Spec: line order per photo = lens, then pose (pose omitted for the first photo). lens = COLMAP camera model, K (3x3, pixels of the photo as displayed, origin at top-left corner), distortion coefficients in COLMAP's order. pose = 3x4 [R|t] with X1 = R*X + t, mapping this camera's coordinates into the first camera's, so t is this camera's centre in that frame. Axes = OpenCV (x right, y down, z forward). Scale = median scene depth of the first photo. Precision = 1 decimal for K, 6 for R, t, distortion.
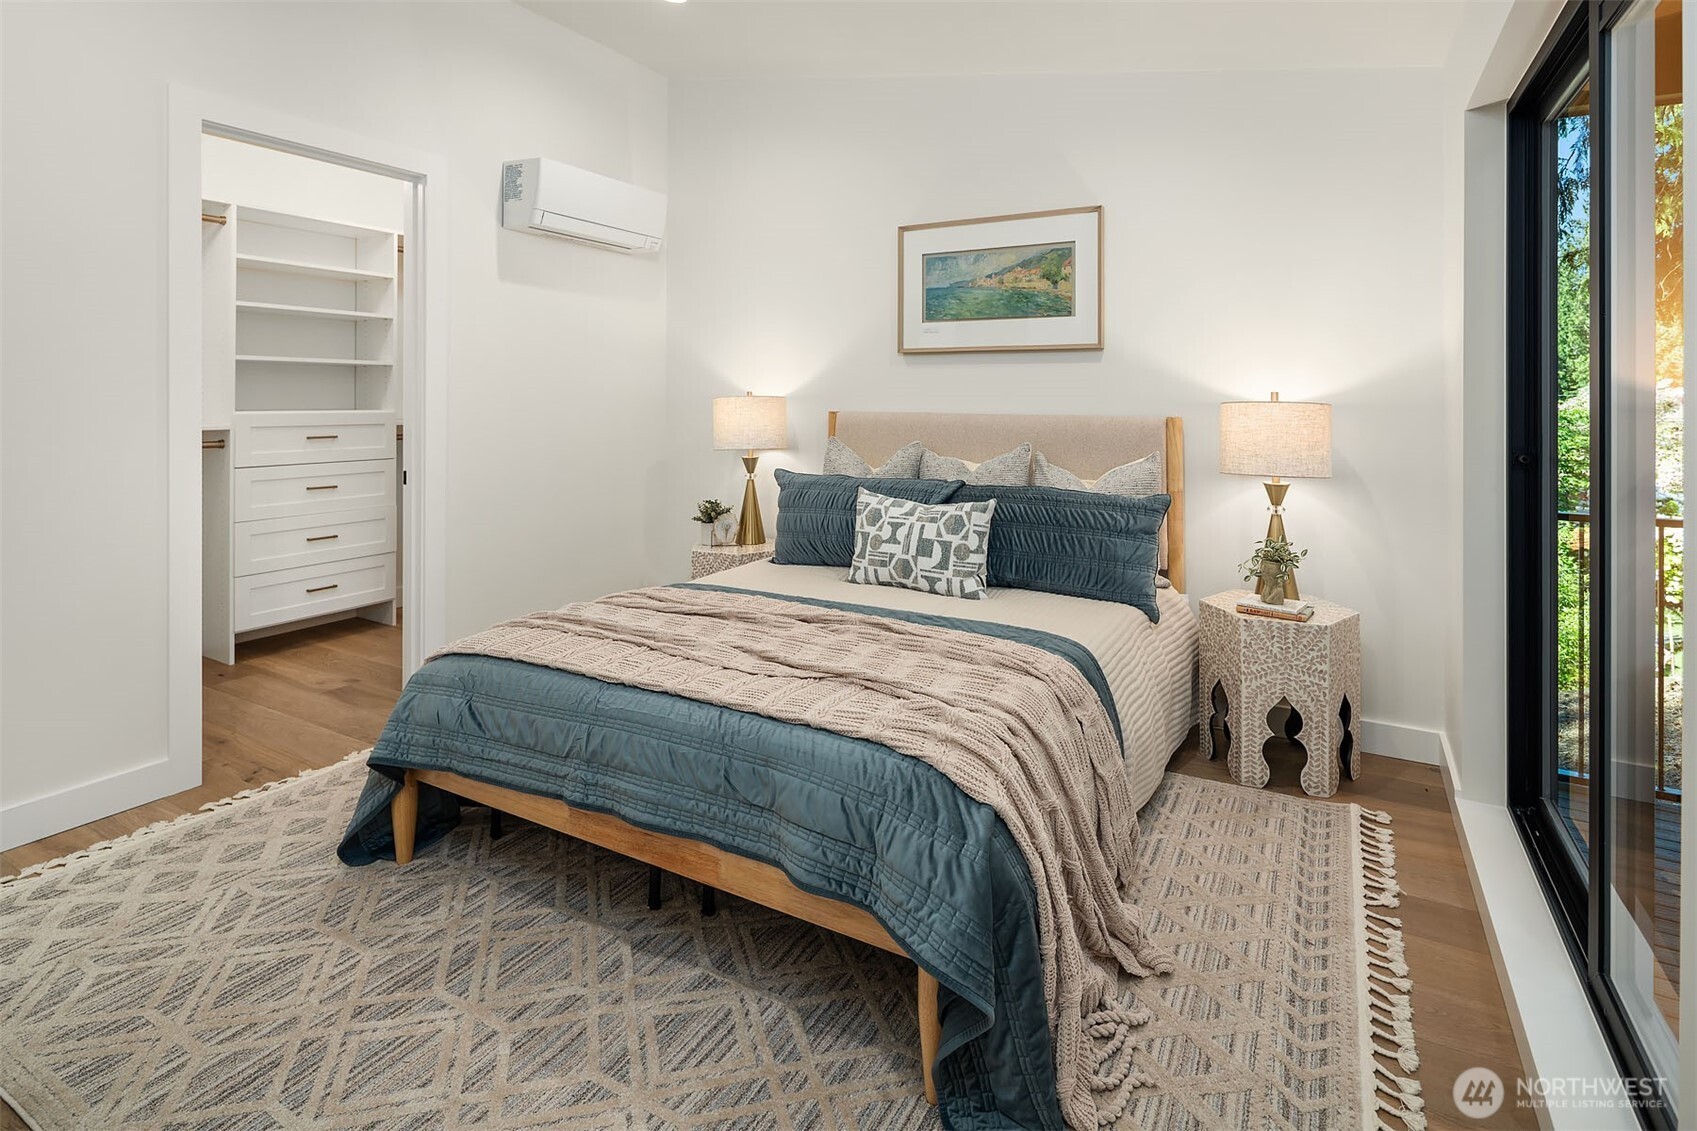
lens RADIAL K [[828.1, 0, 837.8], [0, 828.1, 402.0], [0, 0, 1]] dist [0.000829, -0.000791]
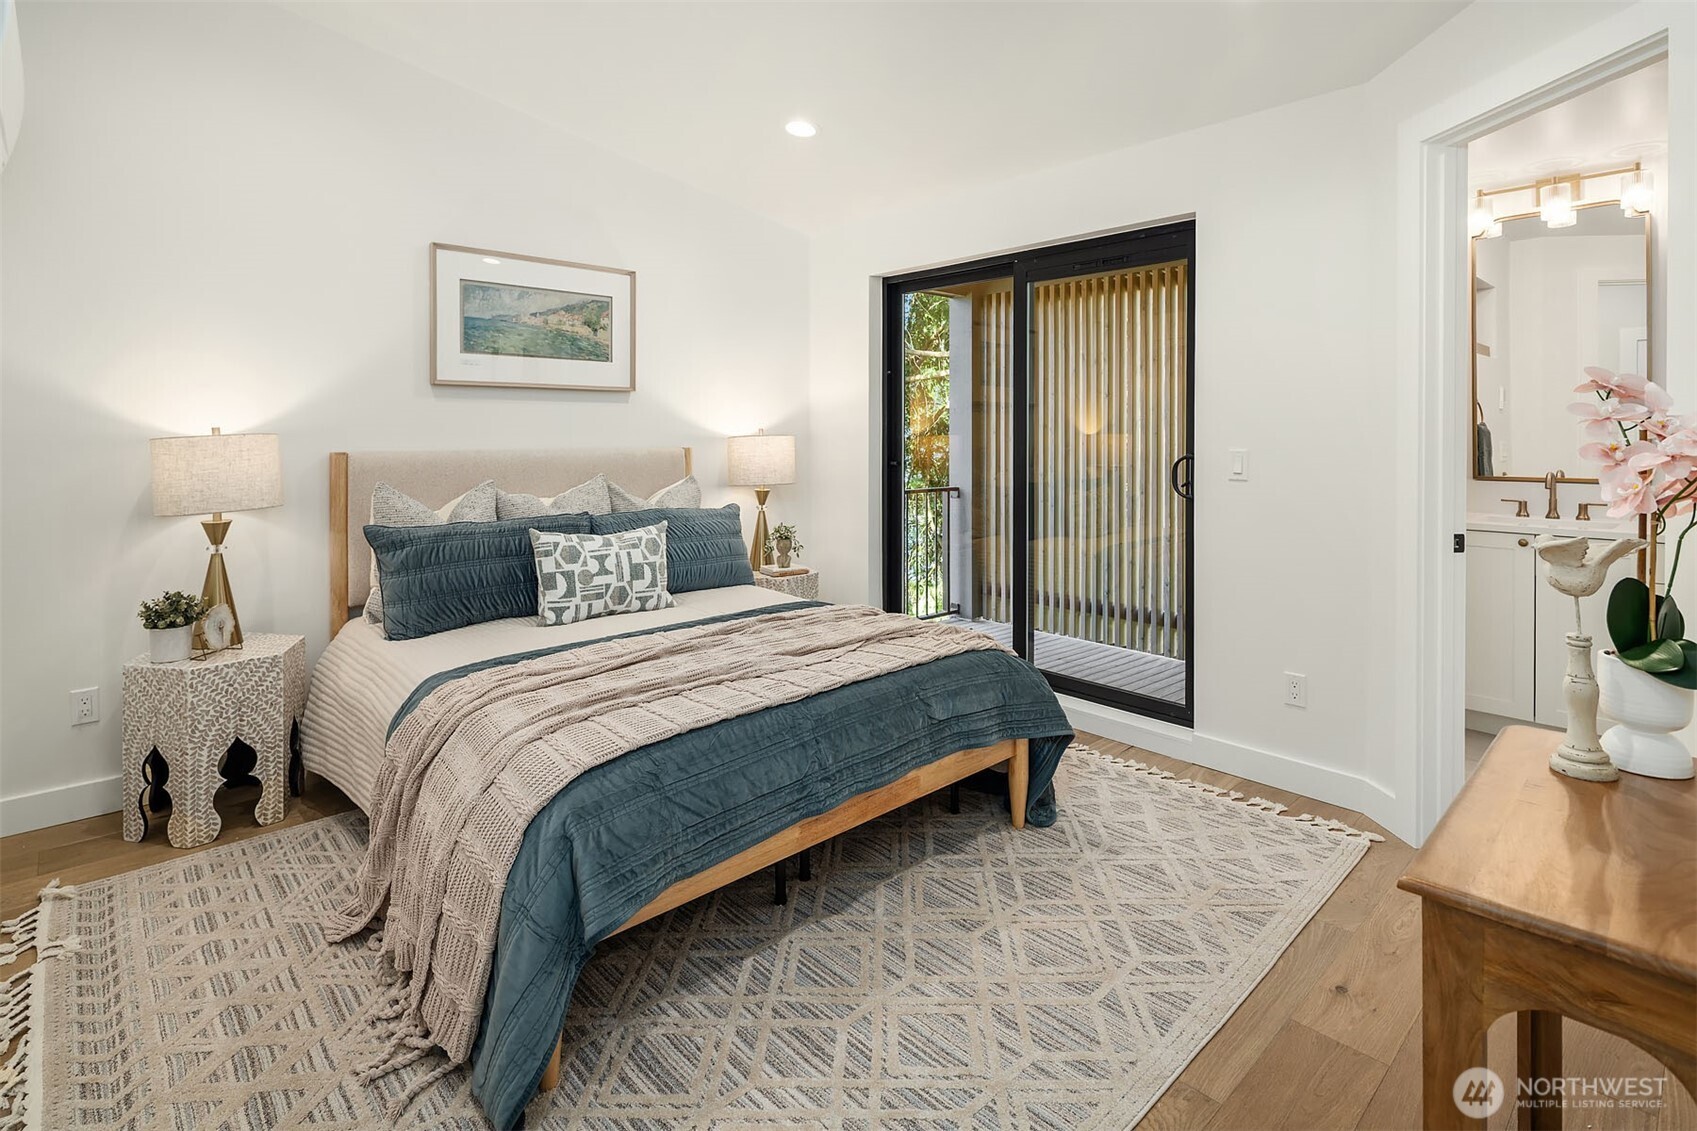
lens RADIAL K [[845.9, 0, 815.3], [0, 845.9, 432.3], [0, 0, 1]] dist [0.026741, -0.011777]
pose [[0.322997, -0.017878, 0.946231, -0.784877], [-0.001054, 0.999814, 0.019251, -0.028805], [-0.946399, -0.007216, 0.322918, 0.361127]]
